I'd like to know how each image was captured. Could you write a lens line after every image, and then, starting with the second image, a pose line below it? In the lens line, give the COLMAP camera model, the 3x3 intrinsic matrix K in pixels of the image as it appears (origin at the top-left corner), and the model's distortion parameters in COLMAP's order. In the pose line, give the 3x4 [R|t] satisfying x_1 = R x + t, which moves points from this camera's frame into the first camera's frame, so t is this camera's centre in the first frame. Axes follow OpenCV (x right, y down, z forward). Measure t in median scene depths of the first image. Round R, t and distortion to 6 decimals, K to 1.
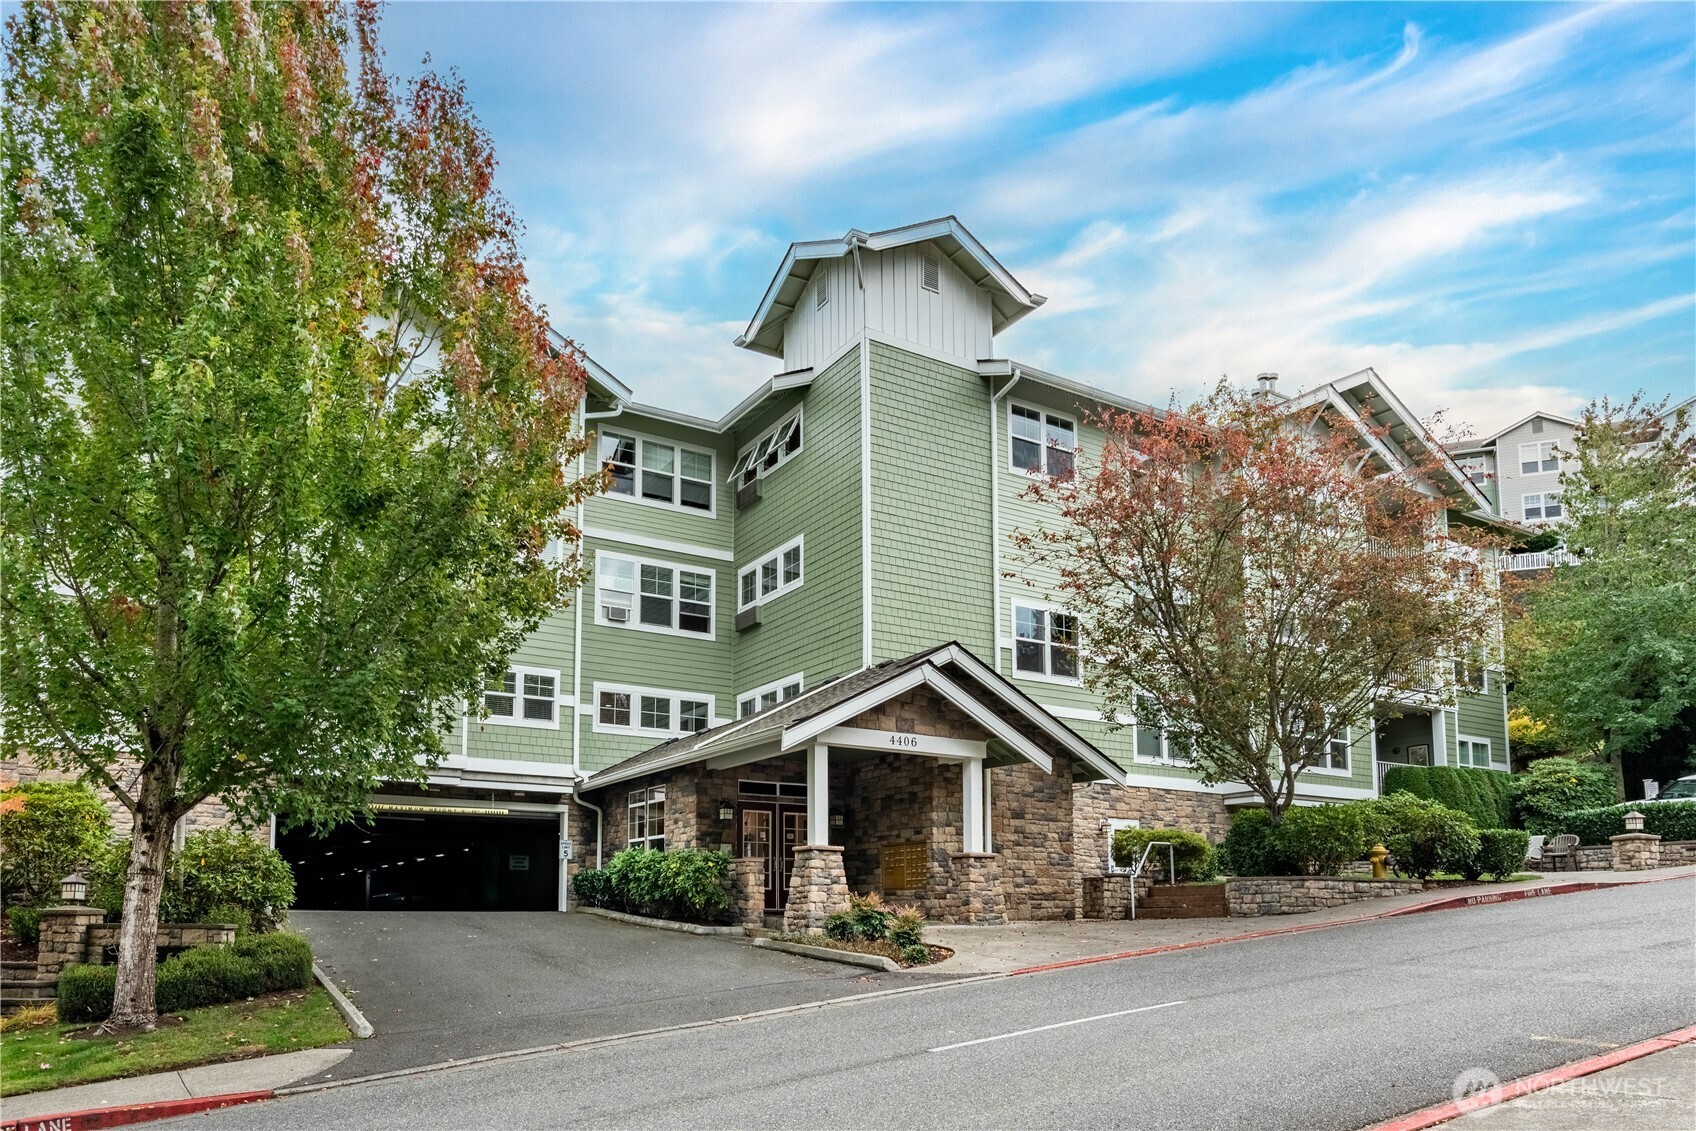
lens RADIAL K [[1211.9, 0, 848.0], [0, 1211.9, 565.5], [0, 0, 1]] dist [-0.006293, -0.001302]
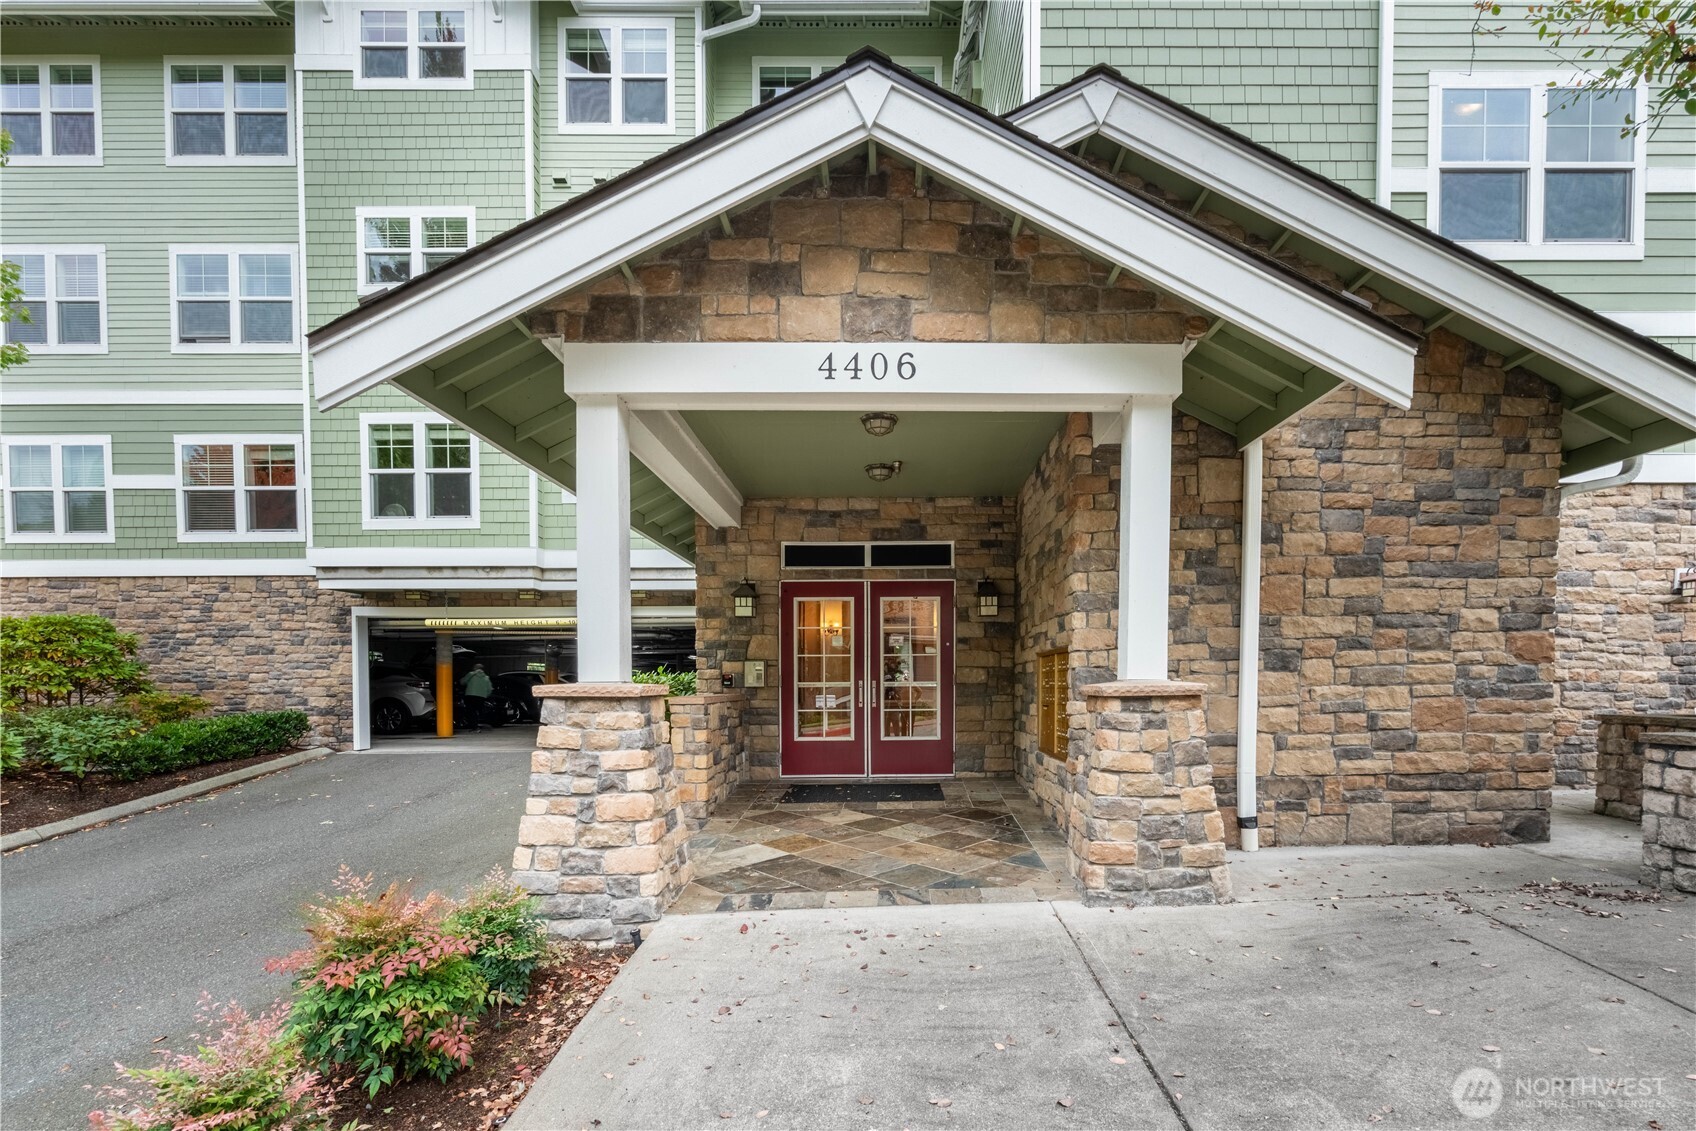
lens RADIAL K [[937.8, 0, 852.6], [0, 937.8, 685.3], [0, 0, 1]] dist [-0.001883, 0.000382]
pose [[0.852818, -0.011562, -0.522081, 0.157175], [0.156497, 0.959464, 0.234389, 0.150220], [0.498208, -0.281595, 0.820057, 0.681185]]
